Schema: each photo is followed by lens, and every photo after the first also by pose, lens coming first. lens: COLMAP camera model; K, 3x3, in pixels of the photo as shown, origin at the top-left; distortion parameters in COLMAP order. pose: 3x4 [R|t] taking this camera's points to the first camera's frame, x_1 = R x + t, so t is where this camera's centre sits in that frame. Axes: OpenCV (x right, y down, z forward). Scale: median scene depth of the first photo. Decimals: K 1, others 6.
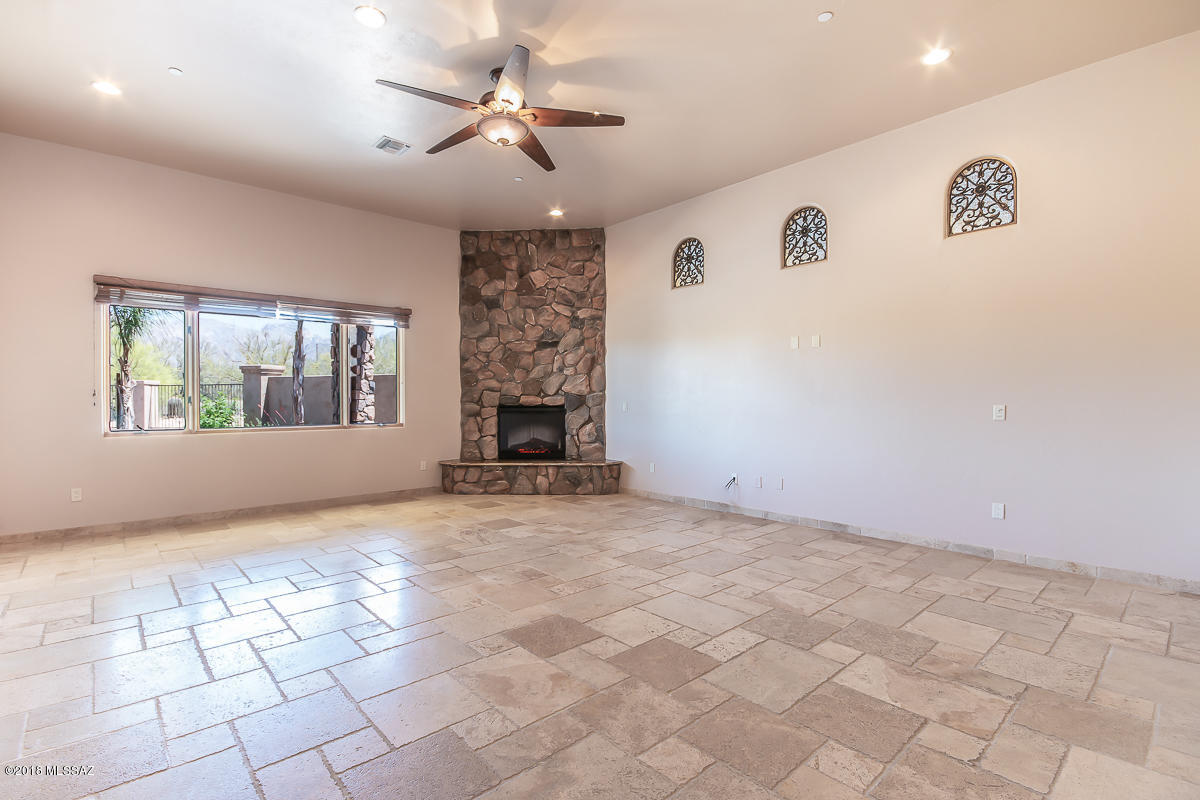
lens RADIAL K [[553.6, 0, 597.7], [0, 553.6, 401.4], [0, 0, 1]] dist [-0.000425, -0.007279]
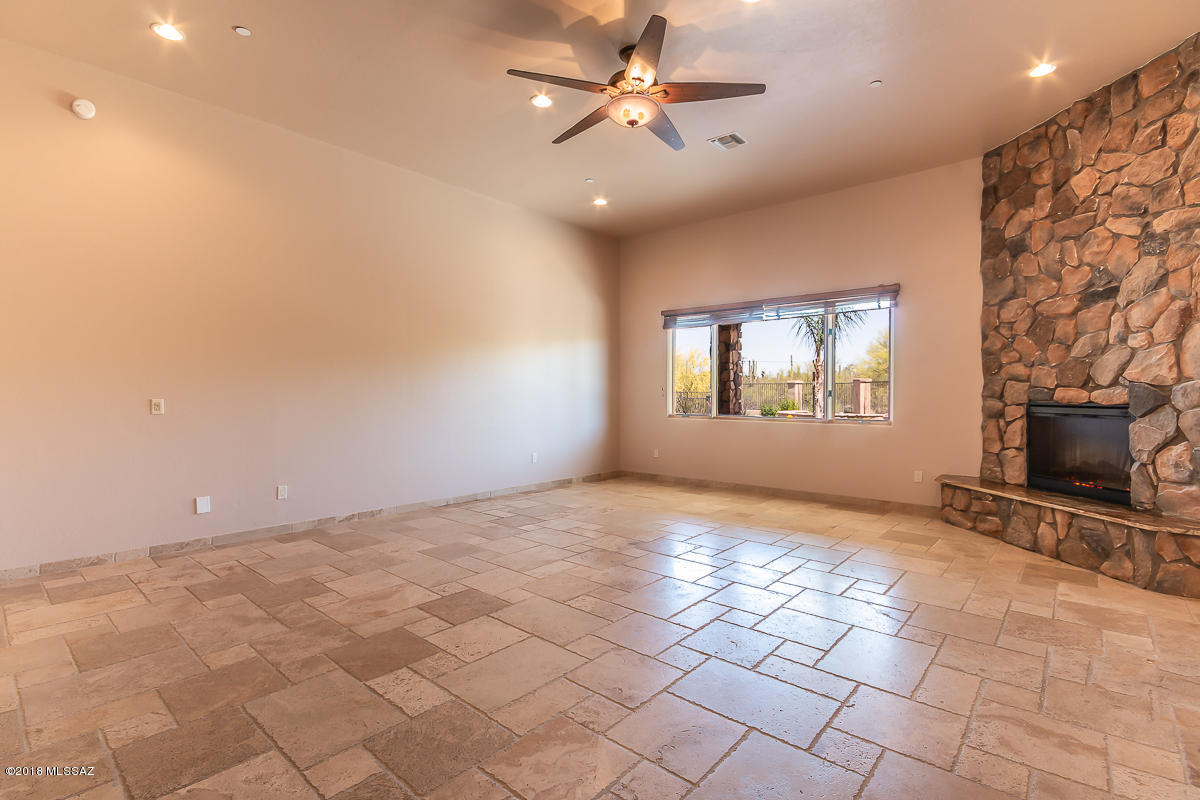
lens RADIAL K [[553.6, 0, 599.8], [0, 553.6, 395.8], [0, 0, 1]] dist [-0.000425, -0.007279]
pose [[0.125438, 0.008510, -0.992065, 0.400073], [-0.004988, 0.999956, 0.007947, -0.003677], [0.992089, 0.003952, 0.125475, 0.431321]]
